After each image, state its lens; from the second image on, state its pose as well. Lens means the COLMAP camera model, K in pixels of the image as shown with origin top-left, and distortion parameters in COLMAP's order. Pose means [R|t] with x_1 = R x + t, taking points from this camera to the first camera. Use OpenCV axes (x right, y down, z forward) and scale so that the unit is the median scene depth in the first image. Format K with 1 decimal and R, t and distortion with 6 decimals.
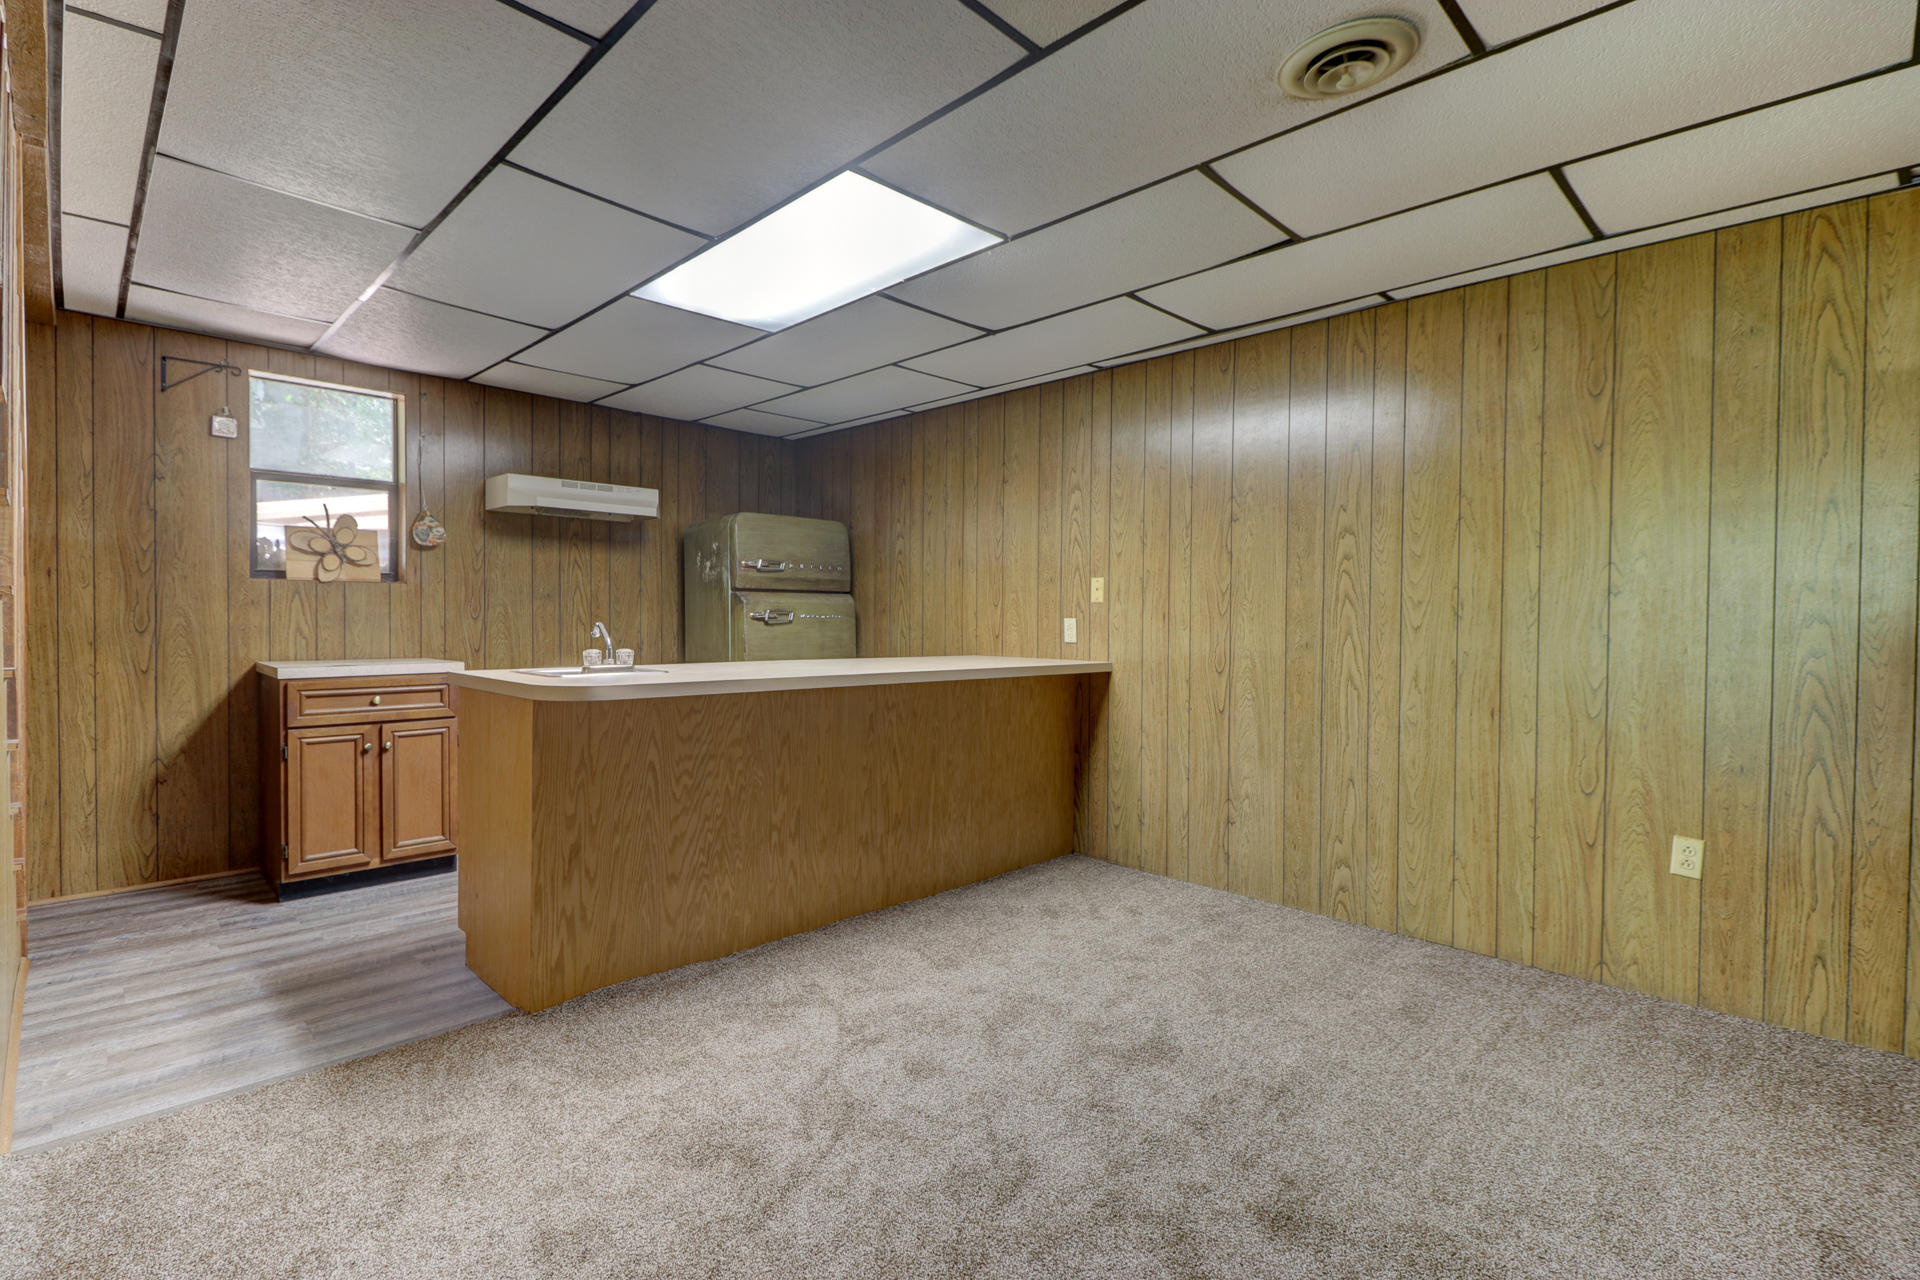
lens RADIAL K [[884.8, 0, 939.0], [0, 884.8, 630.4], [0, 0, 1]] dist [0.018479, -0.014265]
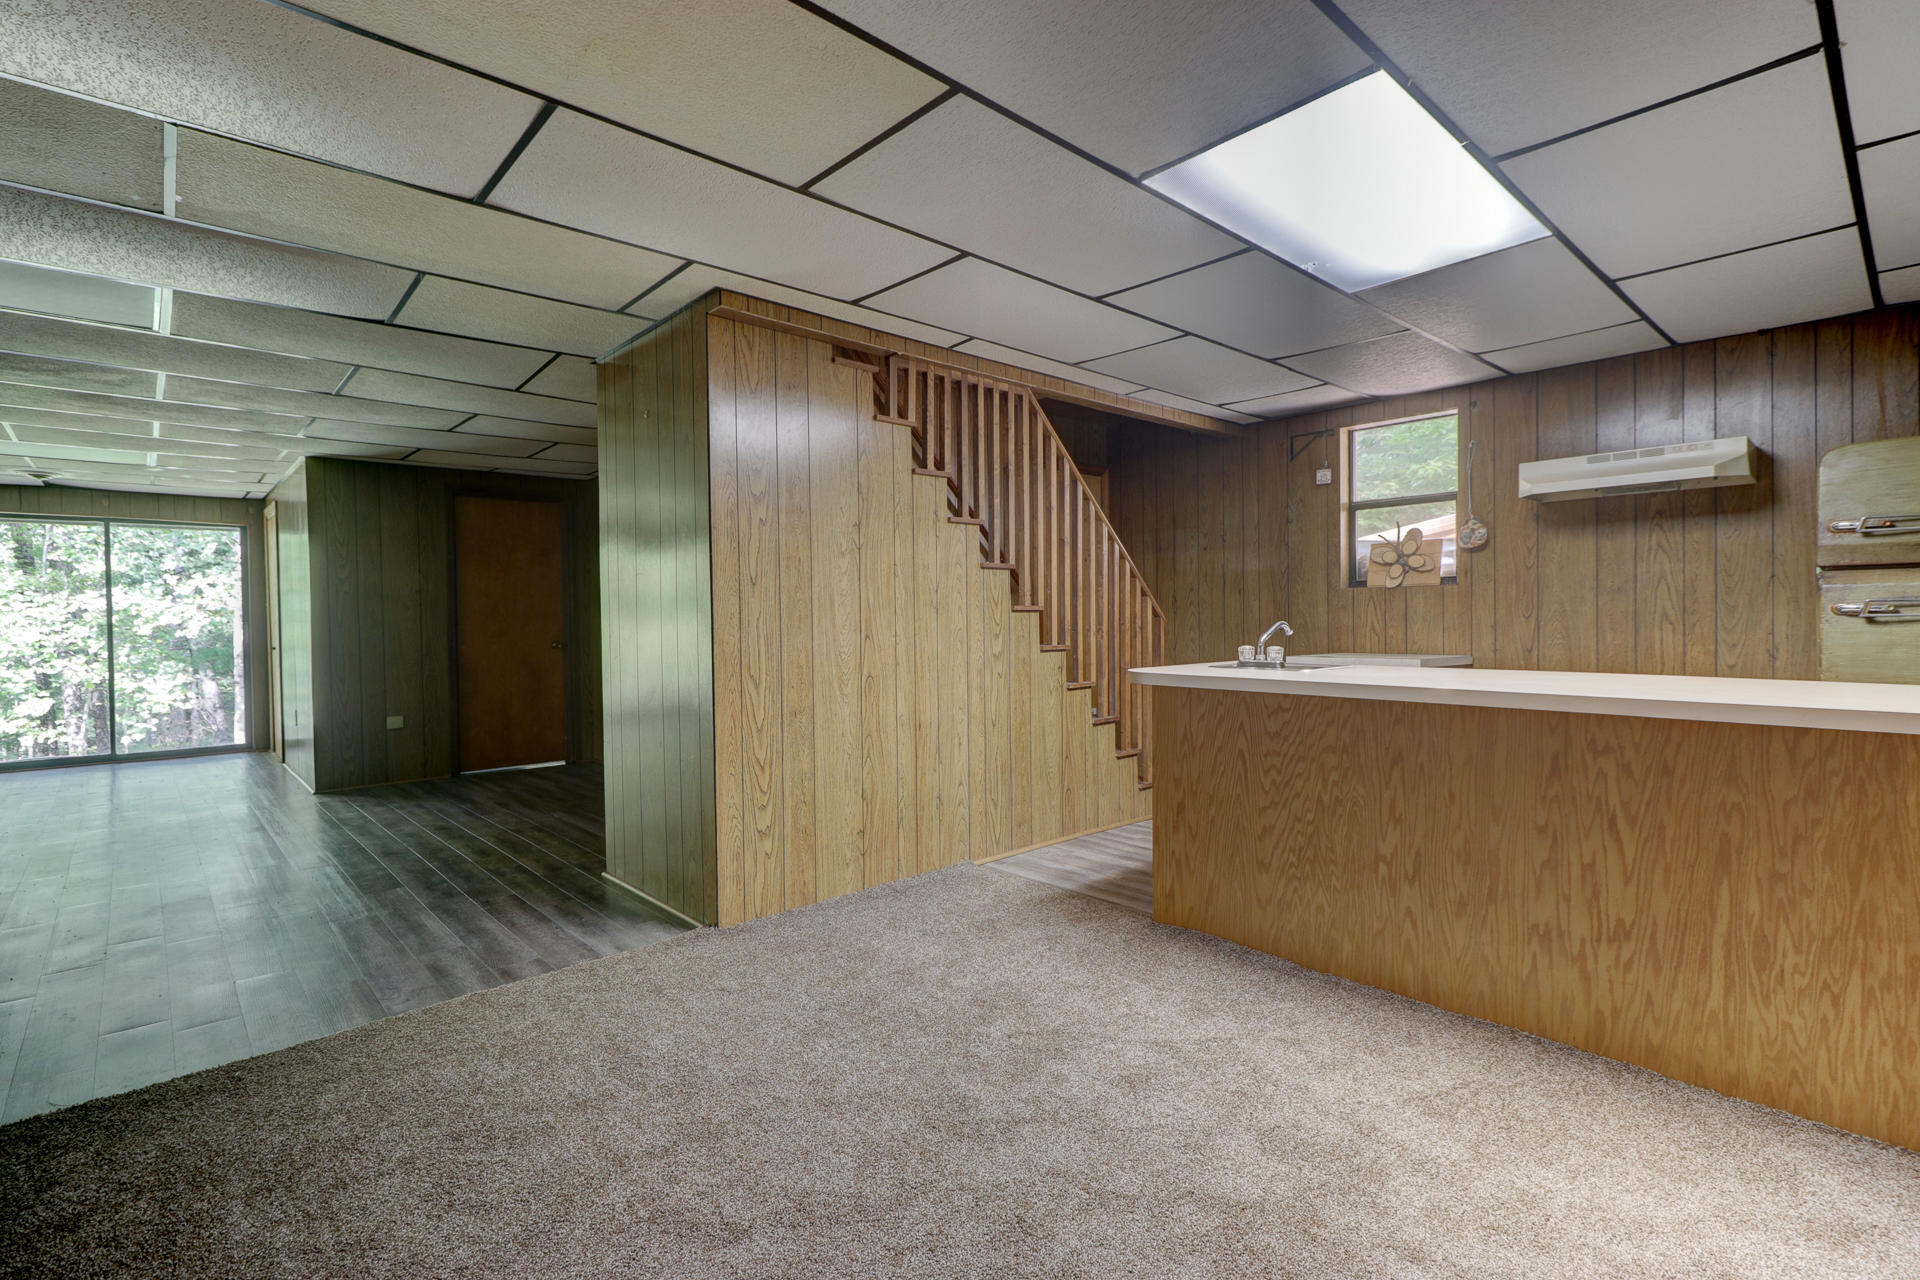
lens RADIAL K [[884.8, 0, 939.0], [0, 884.8, 630.4], [0, 0, 1]] dist [0.018479, -0.014265]
pose [[-0.058933, 0.006144, -0.998243, 0.724868], [-0.005172, 0.999966, 0.006460, -0.003173], [0.998249, 0.005544, -0.058899, 0.639548]]
